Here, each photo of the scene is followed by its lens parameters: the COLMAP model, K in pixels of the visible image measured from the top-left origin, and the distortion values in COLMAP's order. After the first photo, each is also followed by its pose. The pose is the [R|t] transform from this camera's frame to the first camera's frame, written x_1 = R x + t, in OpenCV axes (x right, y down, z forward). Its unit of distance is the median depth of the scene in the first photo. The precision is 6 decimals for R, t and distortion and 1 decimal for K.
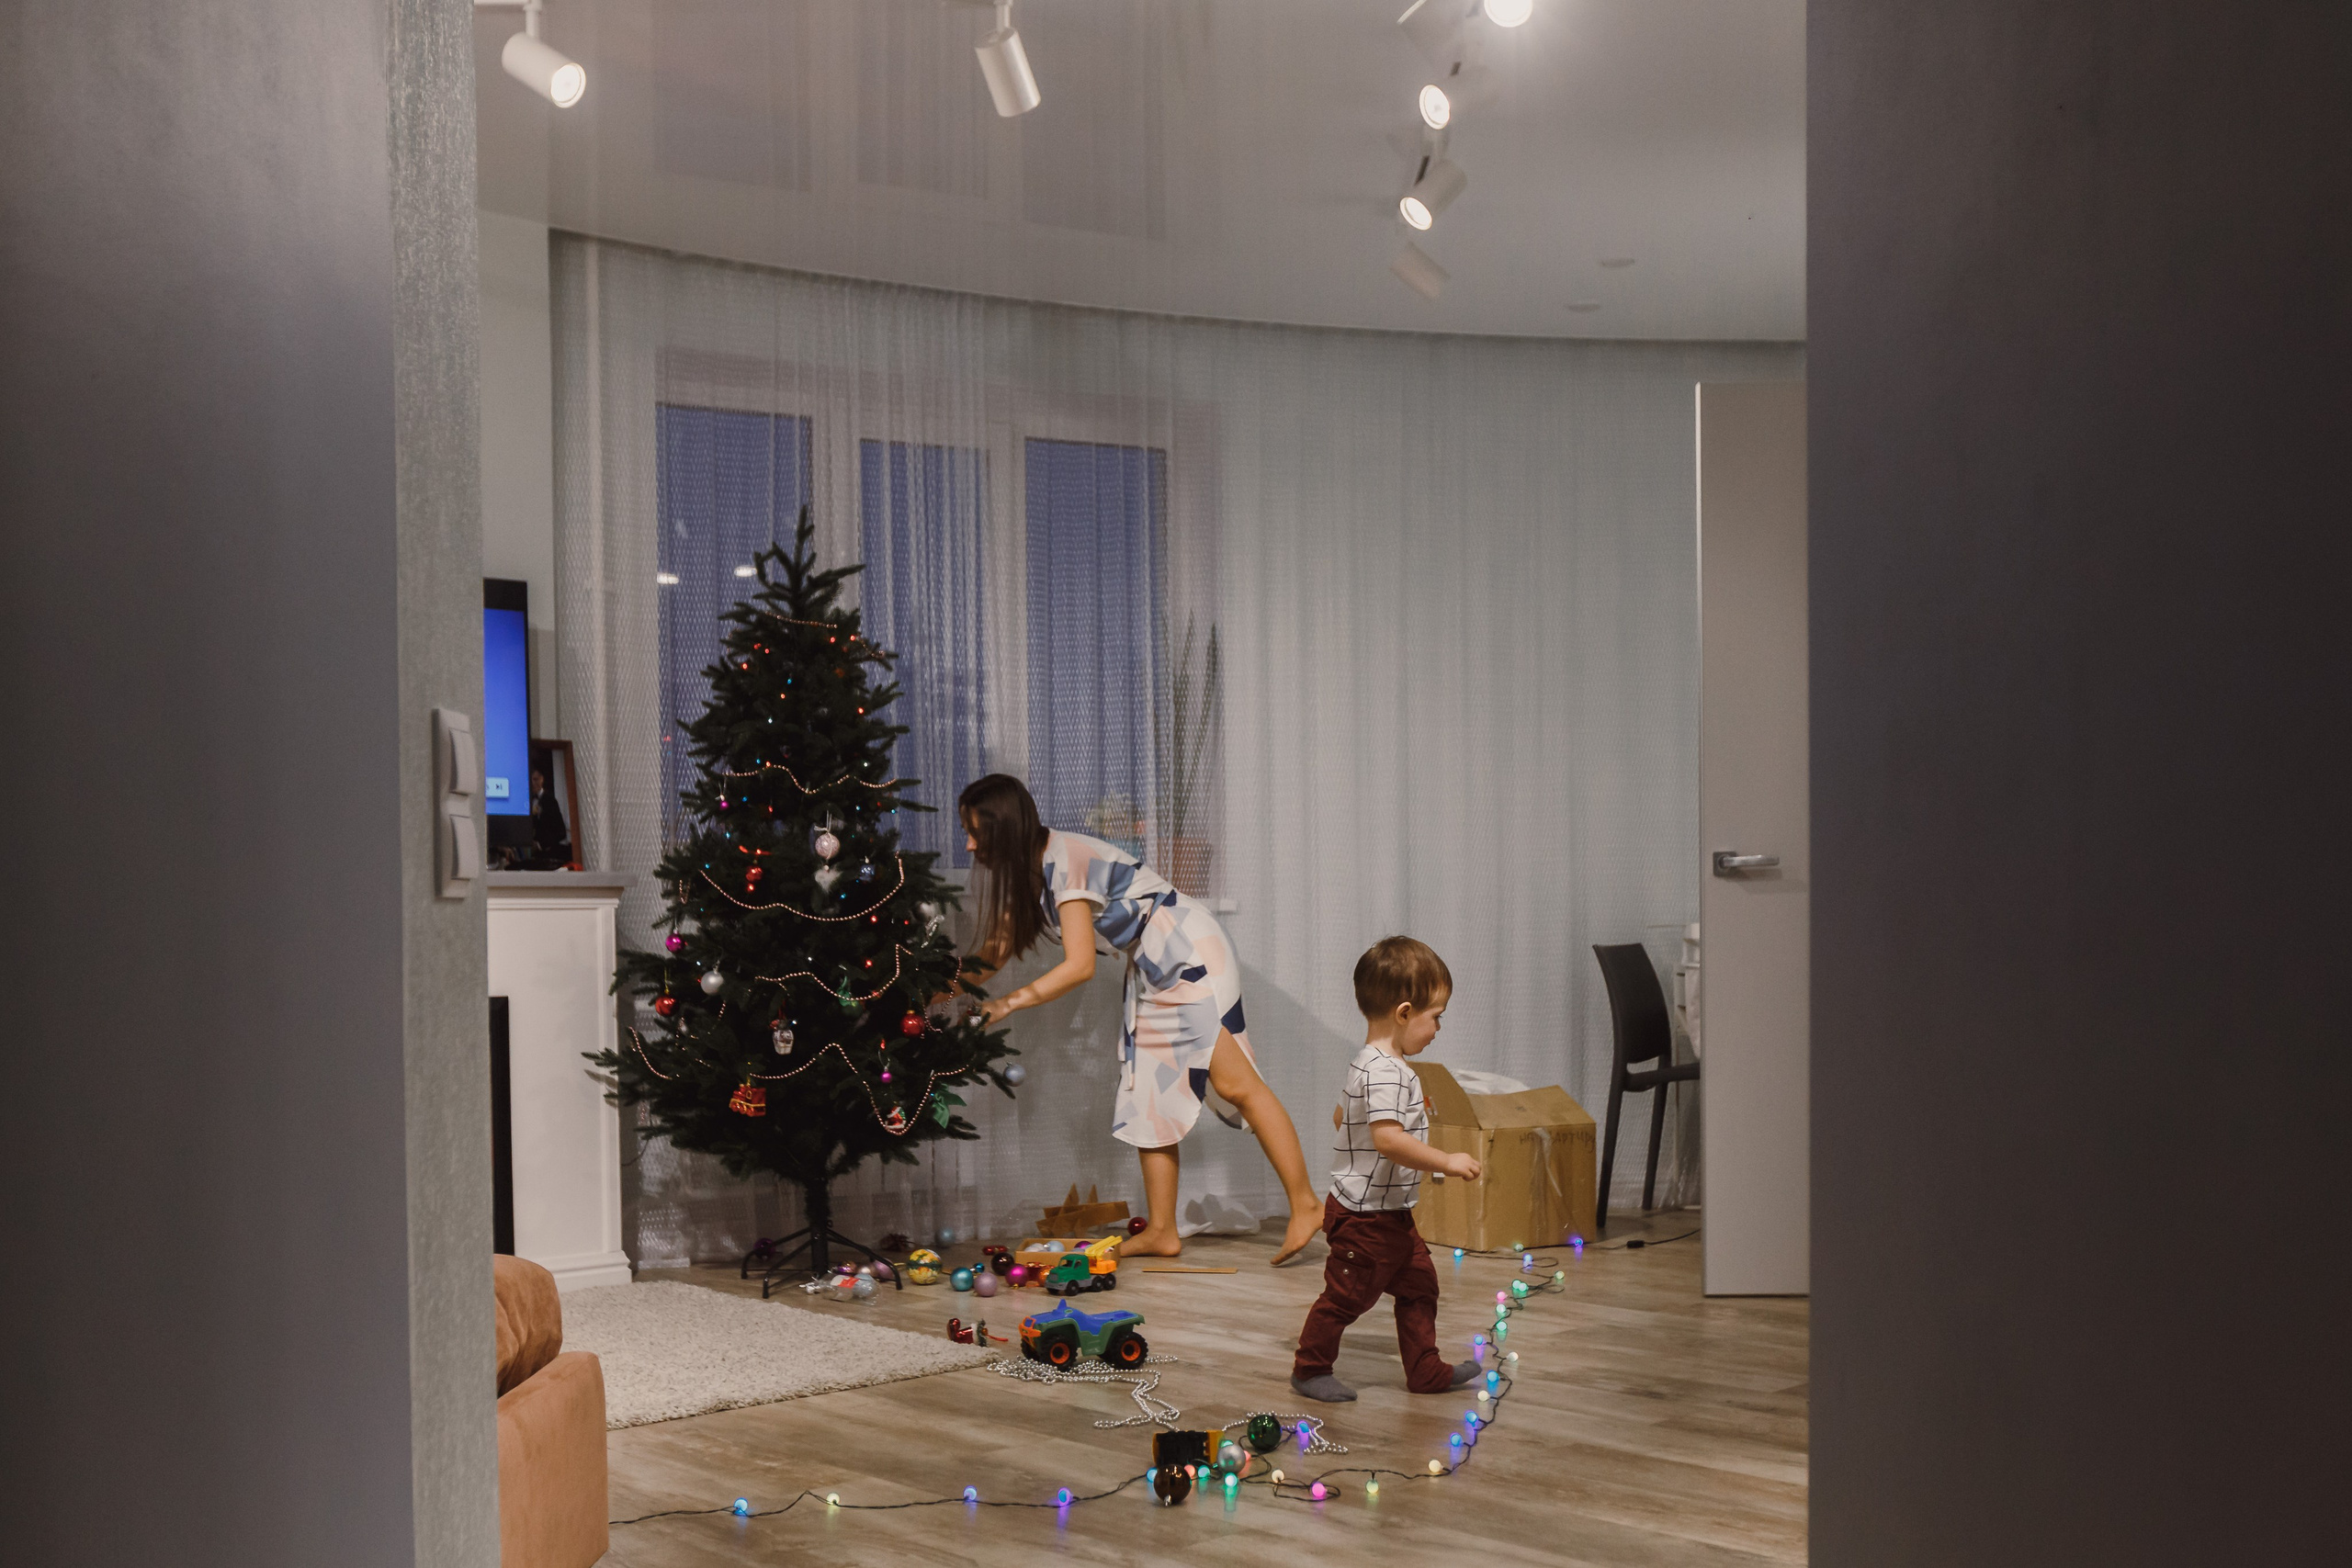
lens RADIAL K [[2353.8, 0, 1176.0], [0, 2353.8, 784.0], [0, 0, 1]] dist [-0.002191, 0.002218]
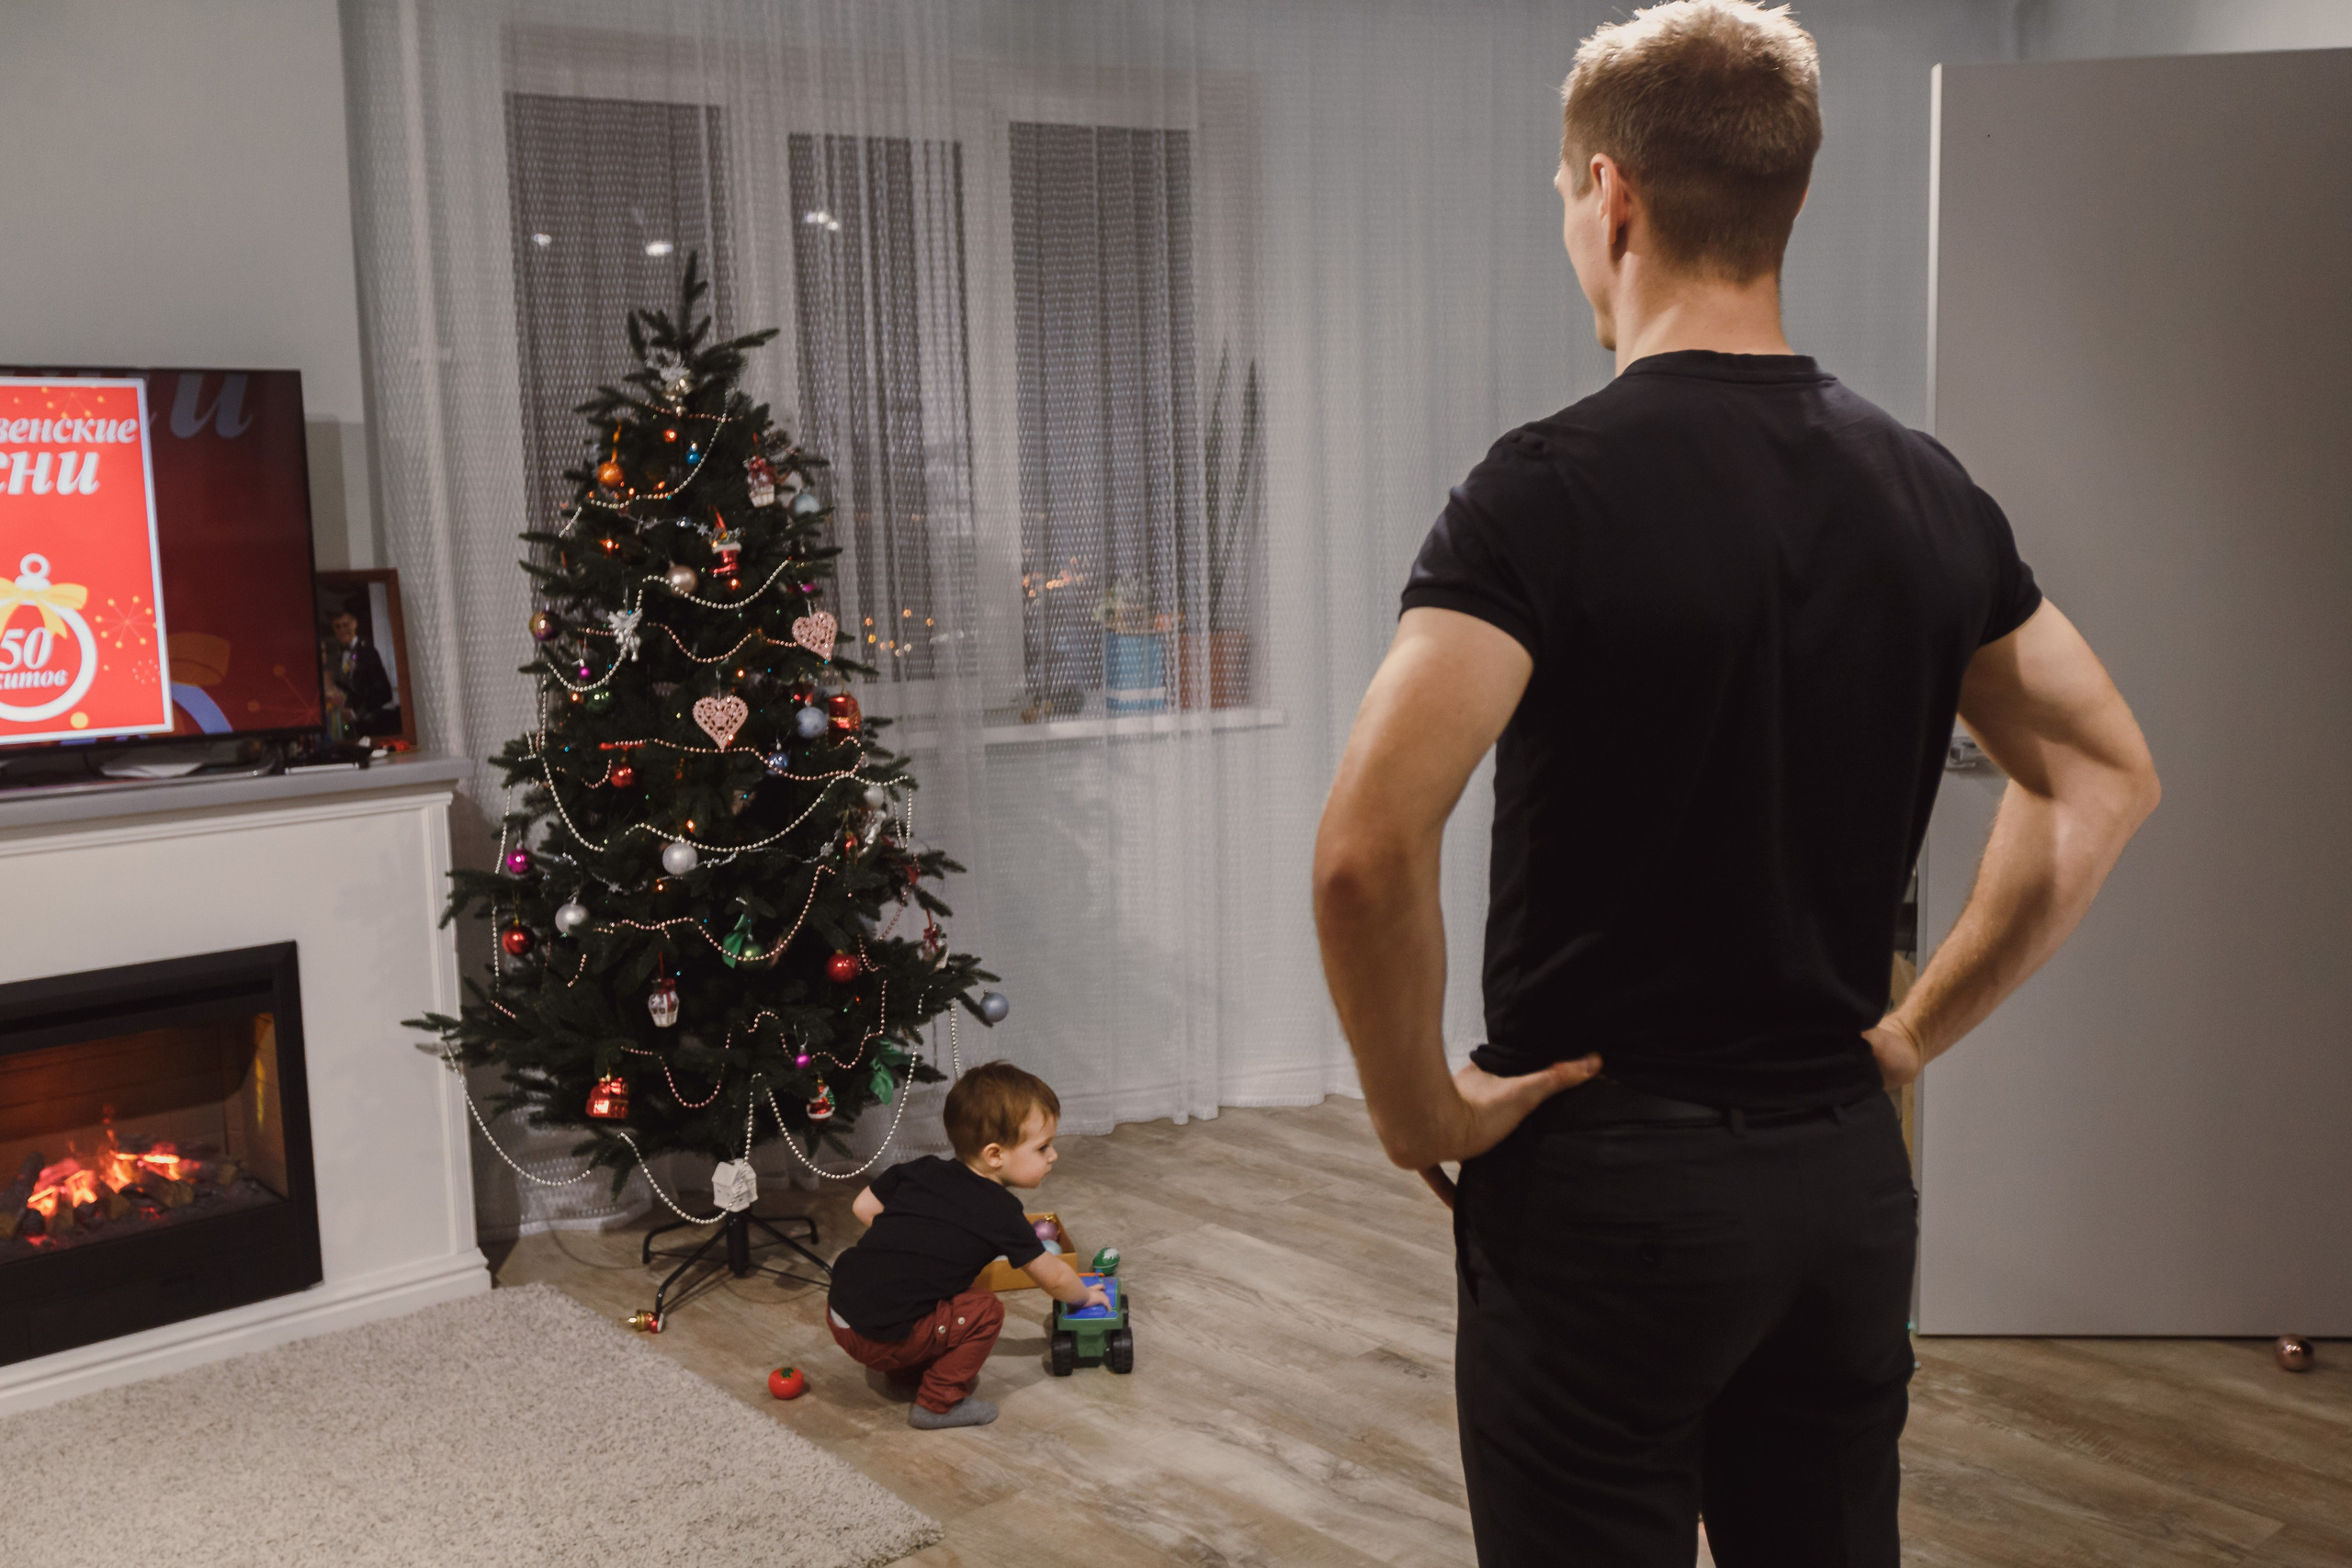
lens RADIAL K [[2761.0, 0, 1095.1], [0, 2761.0, 783.0], [0, 0, 1]] dist [0.049579, -0.001378]
pose [[0.998966, -0.007914, -0.044766, 0.004890], [0.012547, 0.994477, 0.104197, -0.032256], [0.043695, -0.104651, 0.993549, 0.097264]]
